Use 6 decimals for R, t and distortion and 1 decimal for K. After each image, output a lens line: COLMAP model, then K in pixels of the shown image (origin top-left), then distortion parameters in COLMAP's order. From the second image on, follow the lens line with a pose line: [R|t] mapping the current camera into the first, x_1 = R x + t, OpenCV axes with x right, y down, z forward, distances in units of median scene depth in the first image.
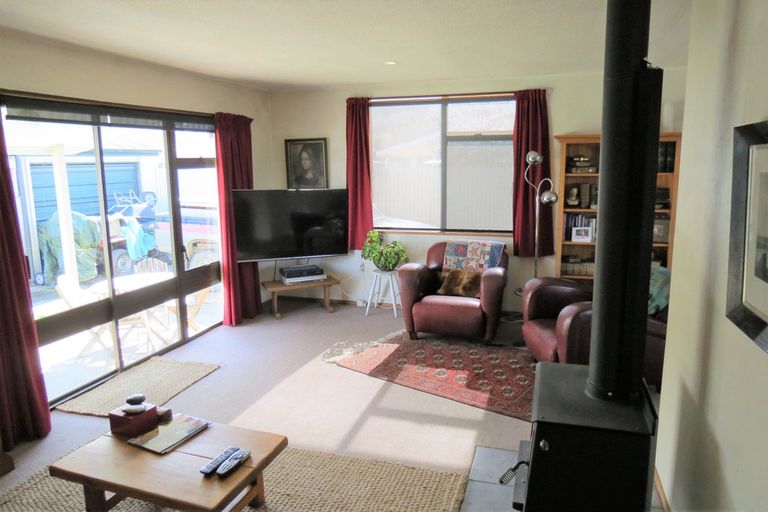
lens RADIAL K [[550.2, 0, 381.9], [0, 550.2, 256.6], [0, 0, 1]] dist [0.009983, 0.008244]
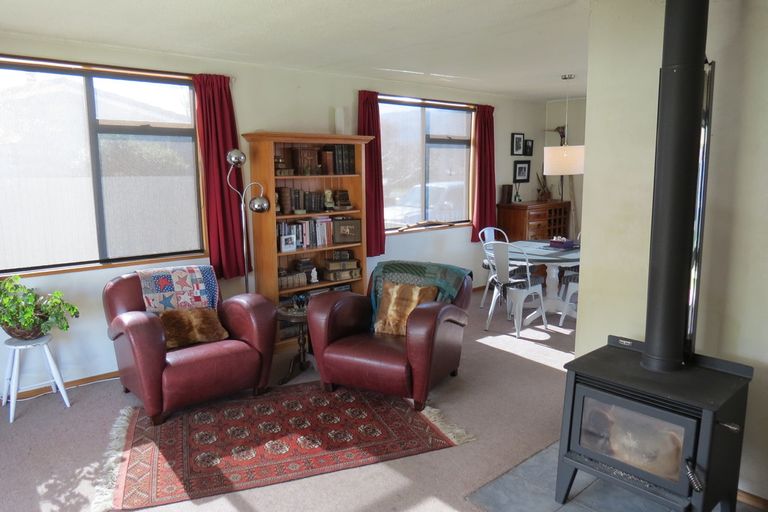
lens RADIAL K [[550.2, 0, 384.1], [0, 550.2, 253.5], [0, 0, 1]] dist [0.009983, 0.008244]
pose [[0.518523, -0.120820, 0.846485, -0.327019], [0.147721, 0.987739, 0.050493, -0.045703], [-0.842207, 0.098862, 0.530013, 0.382543]]
